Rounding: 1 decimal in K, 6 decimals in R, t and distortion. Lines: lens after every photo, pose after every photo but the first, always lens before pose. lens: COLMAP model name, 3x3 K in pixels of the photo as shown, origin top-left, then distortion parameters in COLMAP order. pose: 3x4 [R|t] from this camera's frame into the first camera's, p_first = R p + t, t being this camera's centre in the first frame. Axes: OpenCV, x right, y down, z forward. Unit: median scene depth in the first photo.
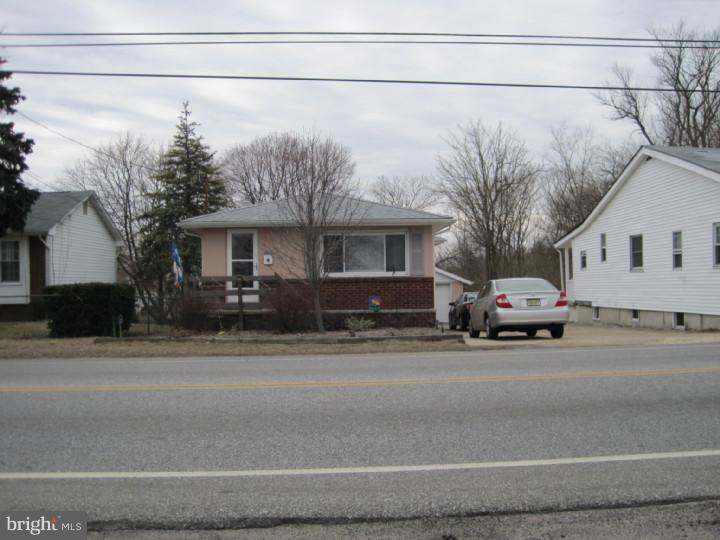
lens RADIAL K [[748.0, 0, 362.4], [0, 748.0, 271.4], [0, 0, 1]] dist [-0.131177, 0.000000]
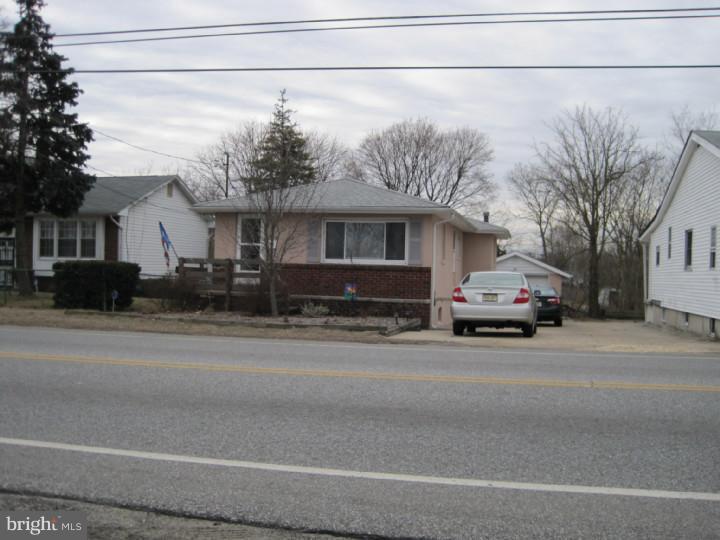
lens RADIAL K [[748.0, 0, 364.7], [0, 748.0, 274.0], [0, 0, 1]] dist [-0.131177, 0.000000]
pose [[0.965287, 0.040419, -0.258047, 0.261333], [-0.034455, 0.999025, 0.027595, -0.007477], [0.258911, -0.017746, 0.965738, 0.034679]]
